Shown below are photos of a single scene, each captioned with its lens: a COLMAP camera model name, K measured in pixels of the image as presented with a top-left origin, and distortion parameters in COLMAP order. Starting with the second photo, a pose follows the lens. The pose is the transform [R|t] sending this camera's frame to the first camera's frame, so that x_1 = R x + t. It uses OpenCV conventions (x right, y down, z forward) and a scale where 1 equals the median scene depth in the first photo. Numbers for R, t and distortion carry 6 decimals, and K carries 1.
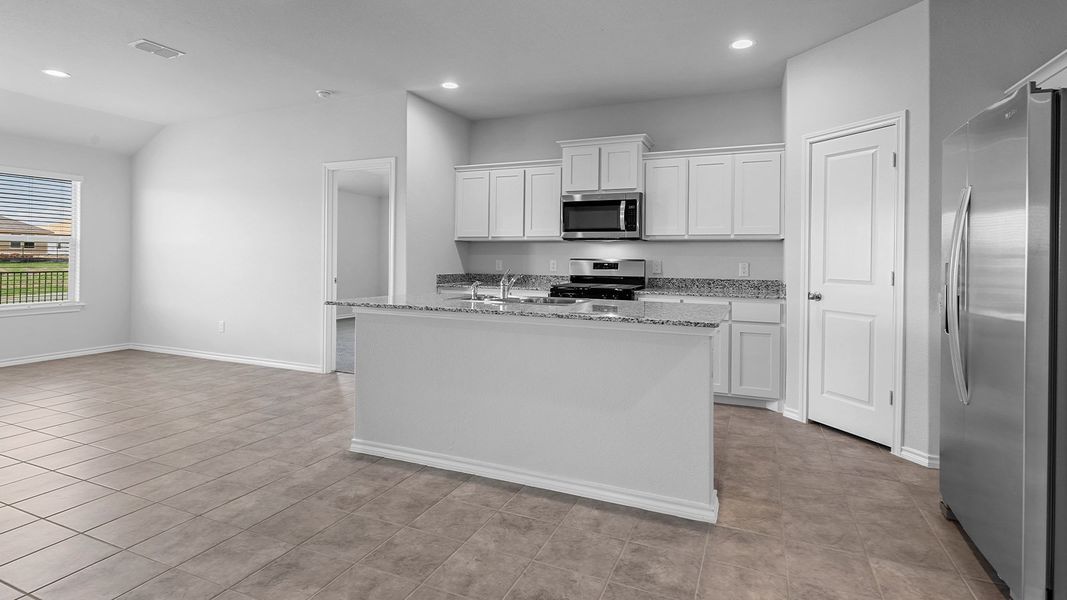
lens RADIAL K [[522.0, 0, 532.9], [0, 522.0, 258.3], [0, 0, 1]] dist [0.000751, 0.000442]
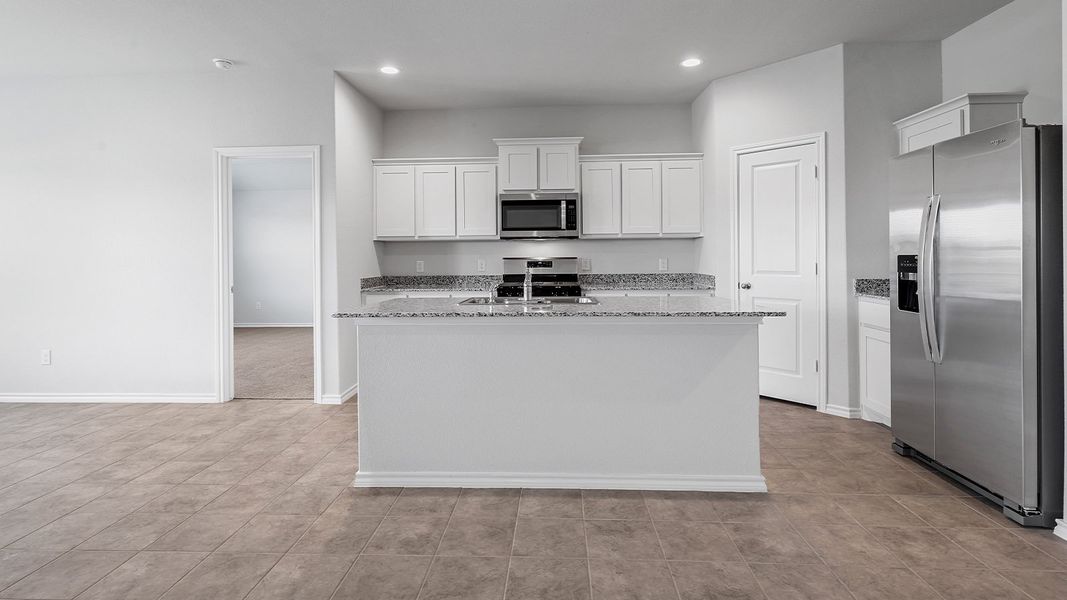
lens RADIAL K [[513.3, 0, 532.3], [0, 513.3, 256.4], [0, 0, 1]] dist [0.000902, 0.000509]
pose [[0.935555, -0.018213, 0.352712, -0.246286], [0.018737, 0.999823, 0.001929, -0.003135], [-0.352684, 0.004804, 0.935730, 0.073456]]
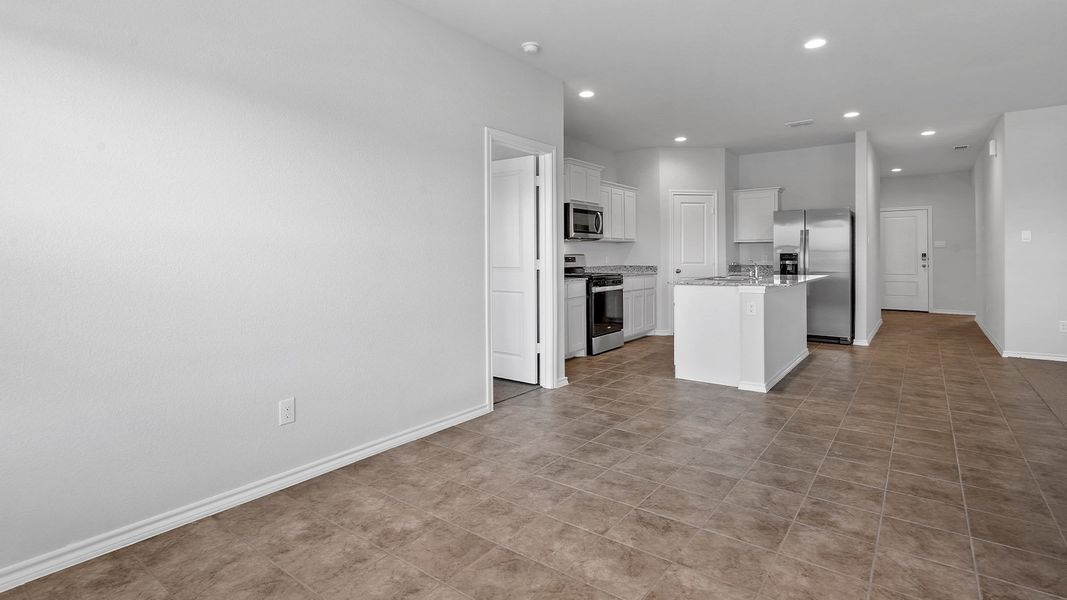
lens RADIAL K [[513.3, 0, 532.3], [0, 513.3, 256.4], [0, 0, 1]] dist [0.000902, 0.000509]
pose [[0.238652, -0.014131, 0.971002, -1.213412], [0.008370, 0.999887, 0.012494, -0.010666], [-0.971069, 0.005145, 0.238743, 0.852270]]
